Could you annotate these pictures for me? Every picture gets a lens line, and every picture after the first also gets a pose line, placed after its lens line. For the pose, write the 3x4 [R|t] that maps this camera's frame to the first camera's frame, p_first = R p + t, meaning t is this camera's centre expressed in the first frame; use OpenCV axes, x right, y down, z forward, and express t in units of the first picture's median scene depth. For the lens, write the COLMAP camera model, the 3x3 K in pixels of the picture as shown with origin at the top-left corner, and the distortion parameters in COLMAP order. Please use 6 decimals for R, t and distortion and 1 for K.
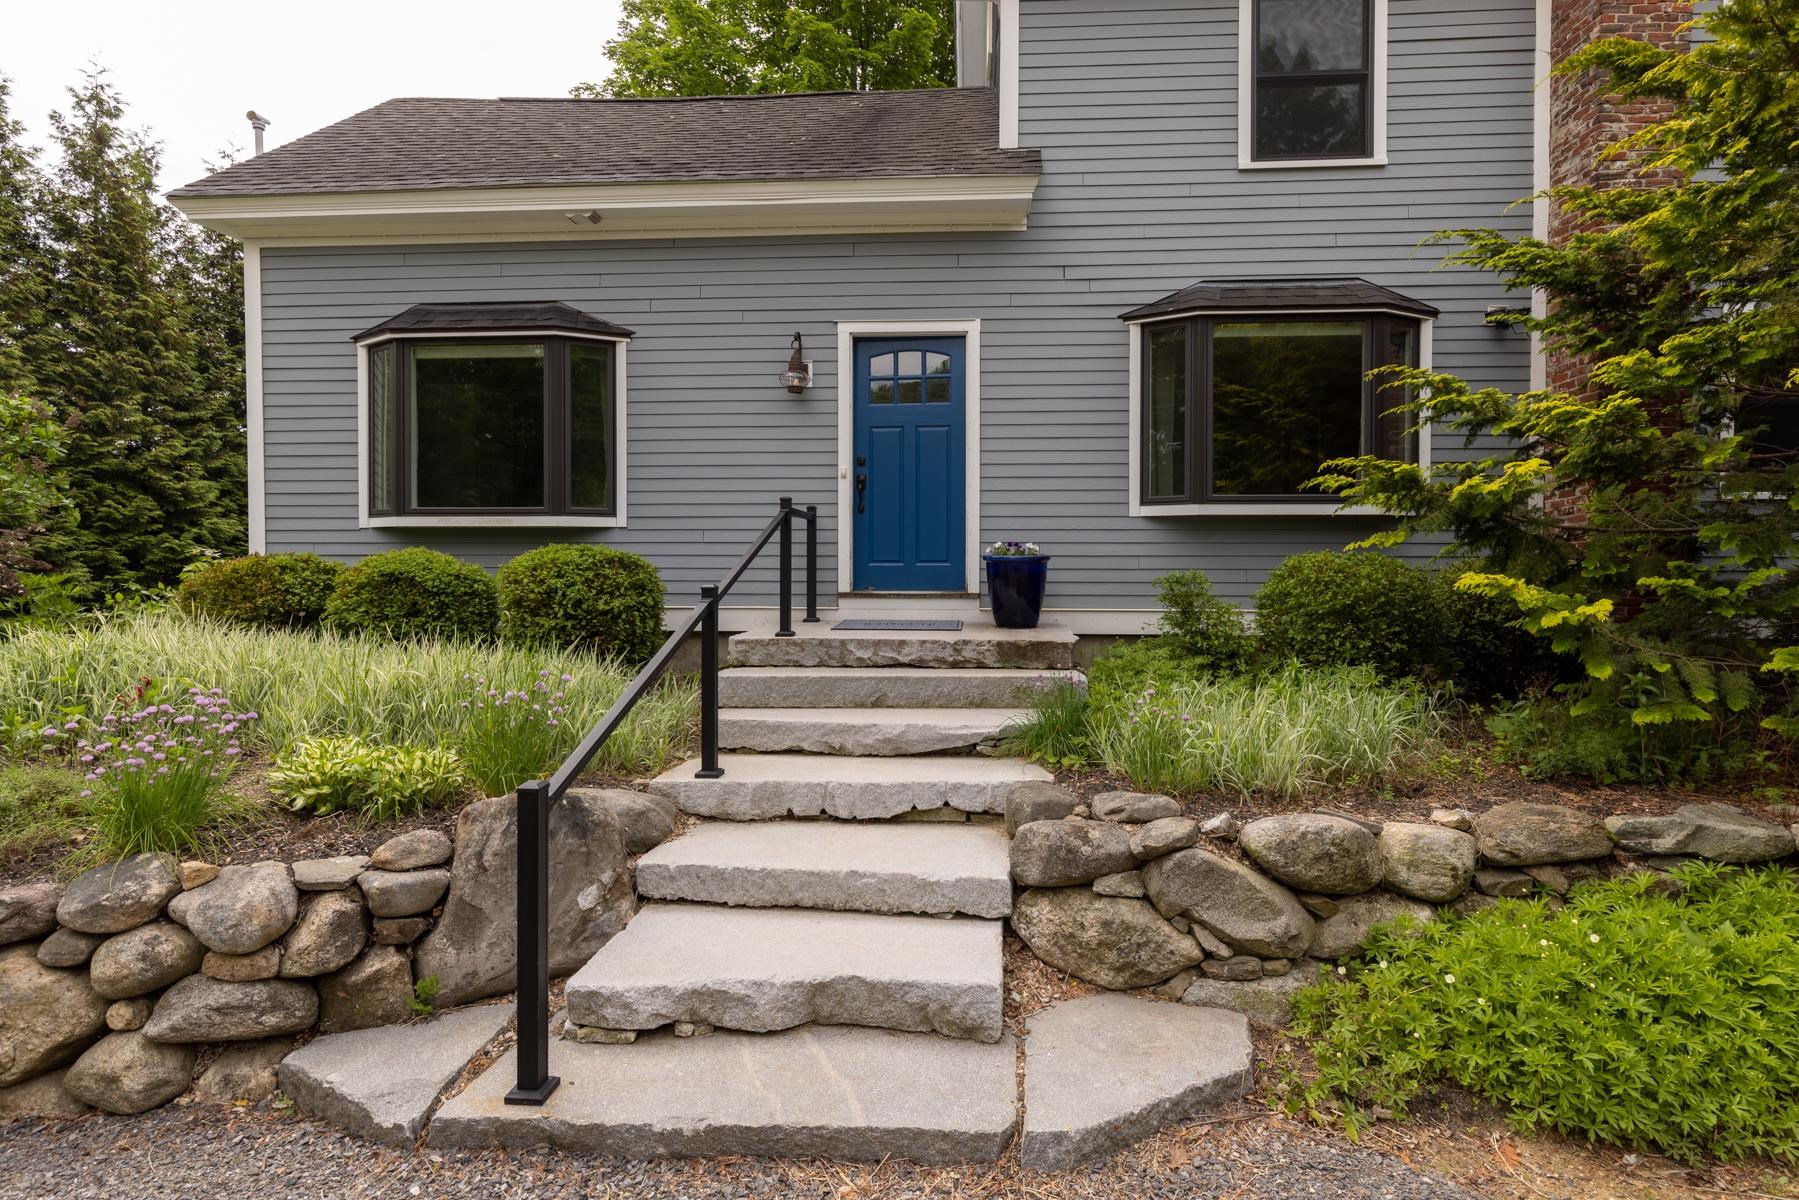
lens RADIAL K [[879.7, 0, 901.5], [0, 879.7, 587.5], [0, 0, 1]] dist [0.004640, -0.001297]
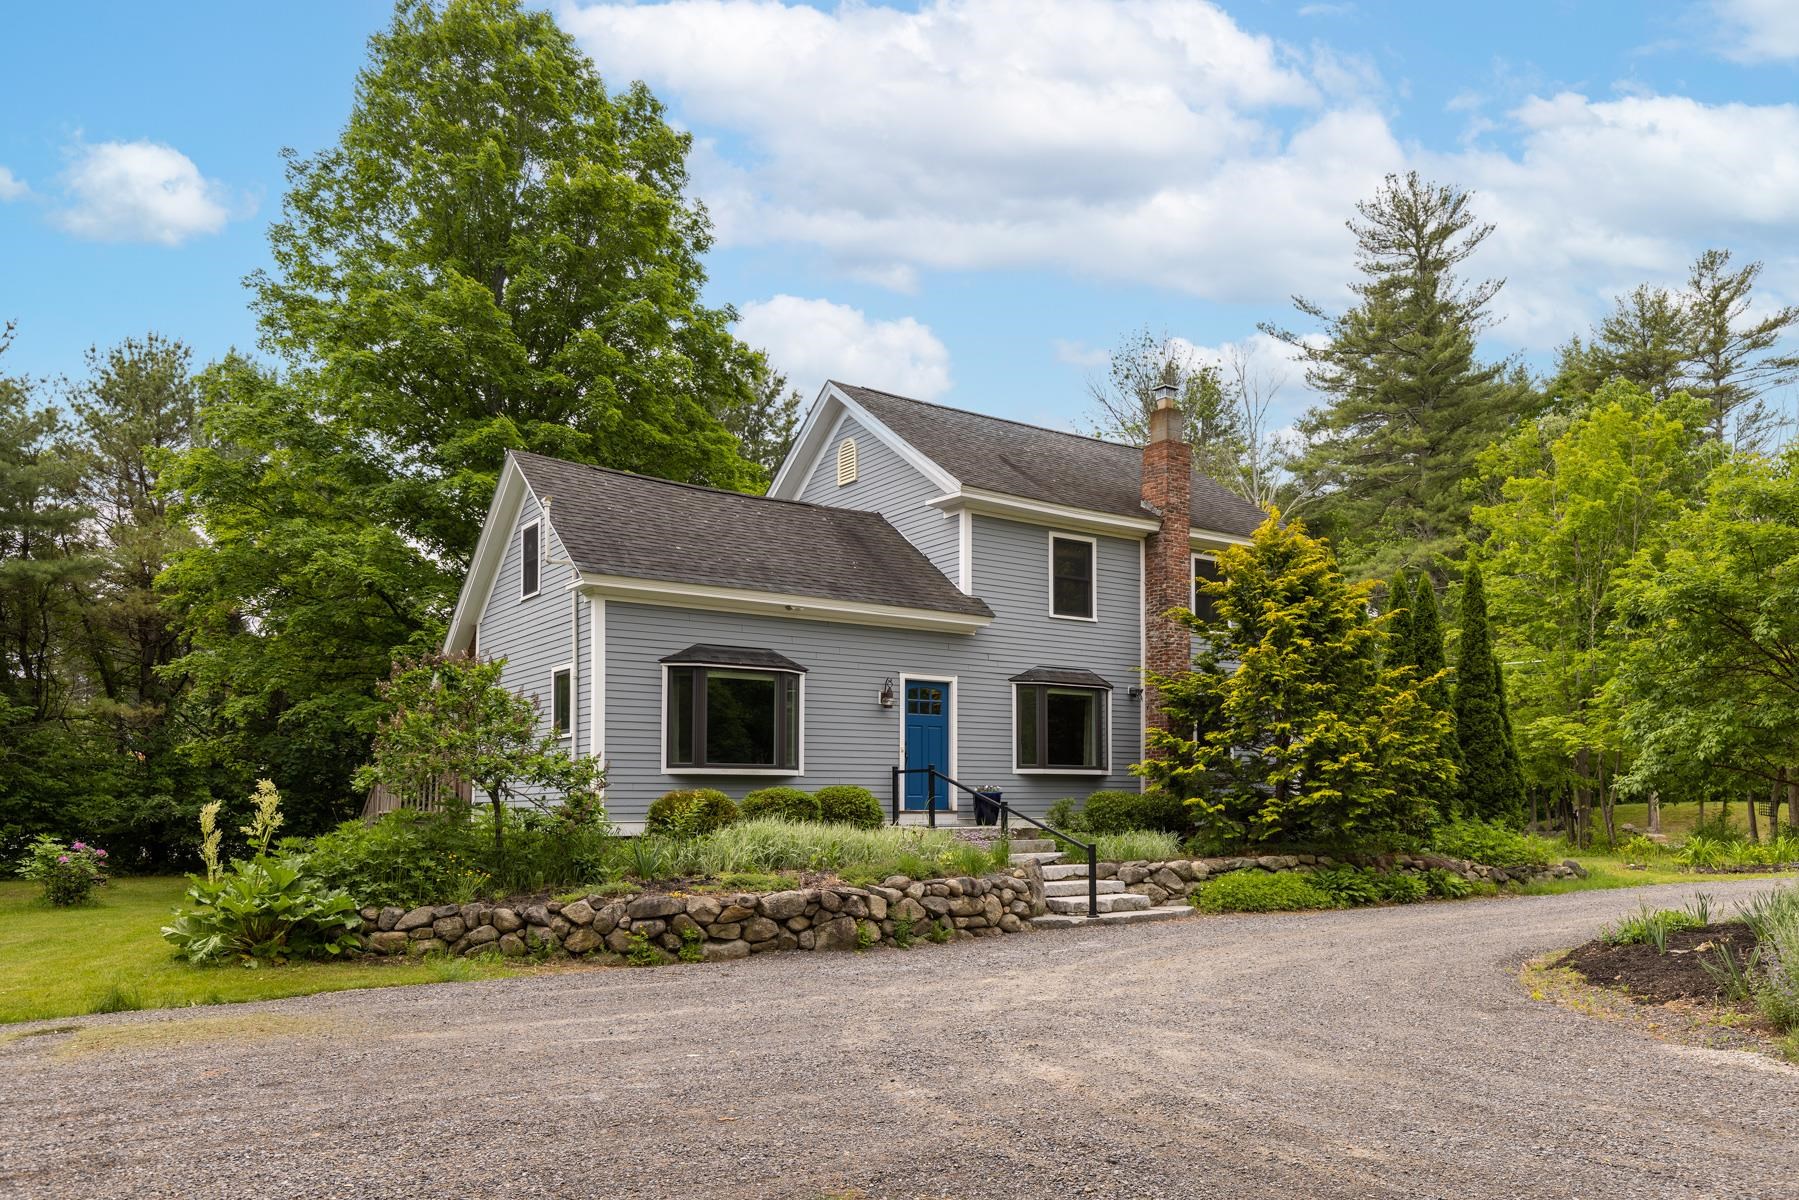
lens RADIAL K [[1329.3, 0, 892.3], [0, 1329.3, 763.3], [0, 0, 1]] dist [0.007987, -0.000918]
pose [[0.780296, 0.017982, 0.625151, -1.922238], [0.019162, 0.998430, -0.052637, 0.054866], [-0.625116, 0.053052, 0.778727, -1.273561]]
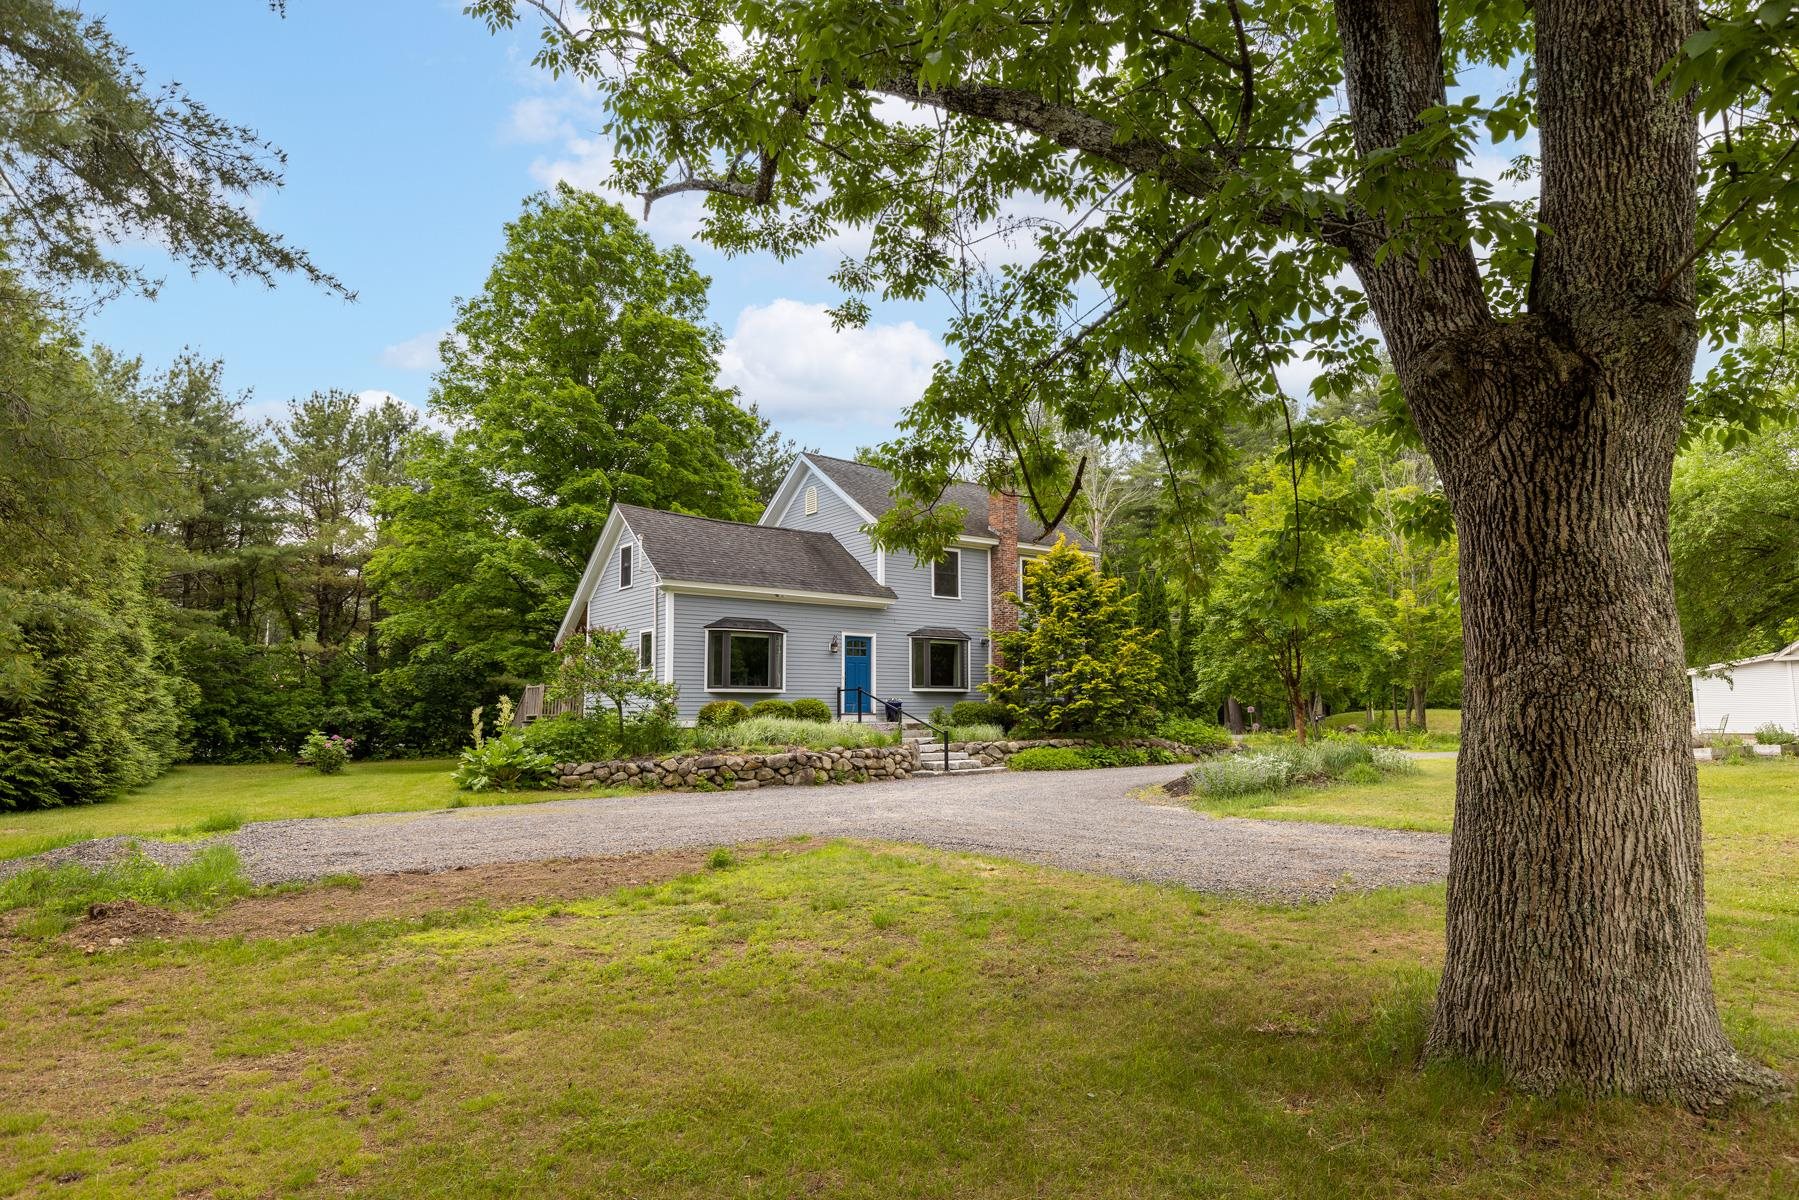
lens RADIAL K [[1078.1, 0, 884.1], [0, 1078.1, 600.0], [0, 0, 1]] dist [0.025414, 0.000932]
pose [[0.758188, 0.065734, 0.648714, -2.601894], [0.021872, 0.991781, -0.126061, 0.097555], [-0.651669, 0.109767, 0.750519, -2.177249]]
